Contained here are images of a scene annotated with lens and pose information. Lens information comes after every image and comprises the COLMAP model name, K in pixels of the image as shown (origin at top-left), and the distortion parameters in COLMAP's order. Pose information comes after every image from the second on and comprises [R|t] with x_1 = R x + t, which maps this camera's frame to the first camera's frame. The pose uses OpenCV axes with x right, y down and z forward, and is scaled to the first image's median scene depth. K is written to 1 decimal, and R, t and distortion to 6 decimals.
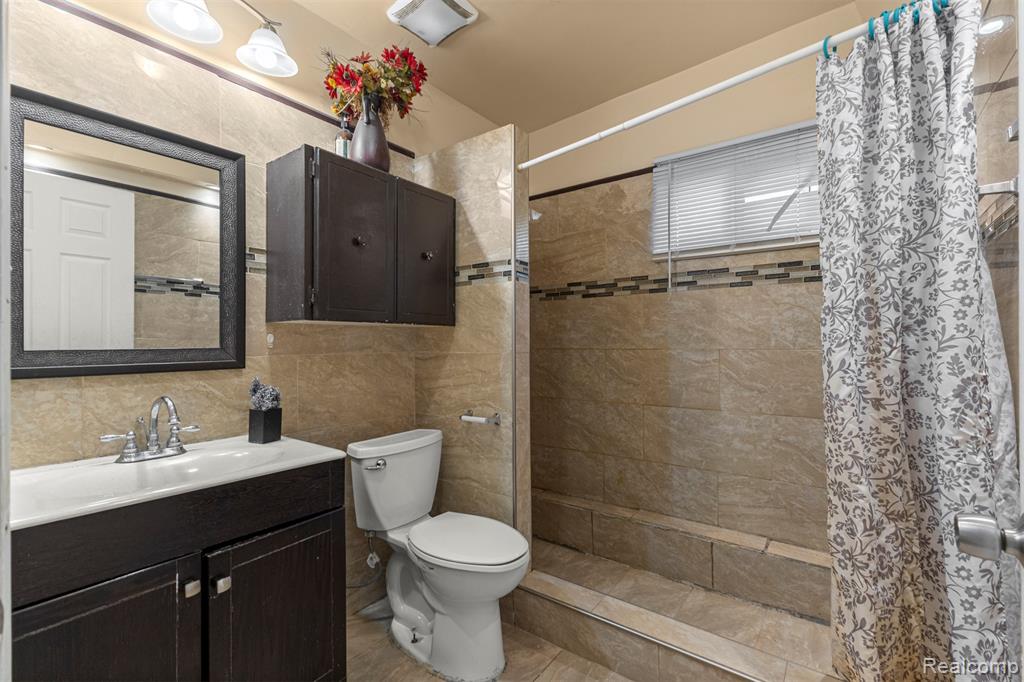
lens RADIAL K [[443.4, 0, 508.4], [0, 443.4, 340.2], [0, 0, 1]] dist [0.000059, -0.000210]
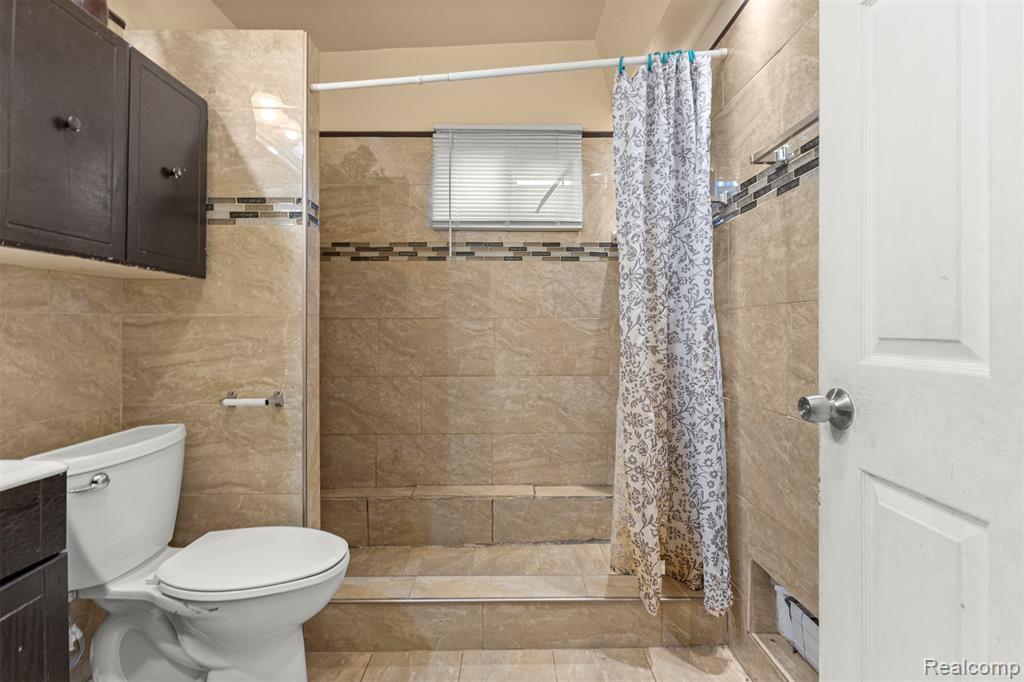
lens RADIAL K [[468.0, 0, 506.2], [0, 468.0, 327.0], [0, 0, 1]] dist [-0.006129, -0.000419]
pose [[0.796394, 0.006396, 0.604744, -0.202329], [-0.007839, 0.999969, -0.000253, 0.046802], [-0.604728, -0.004539, 0.796420, 0.098056]]
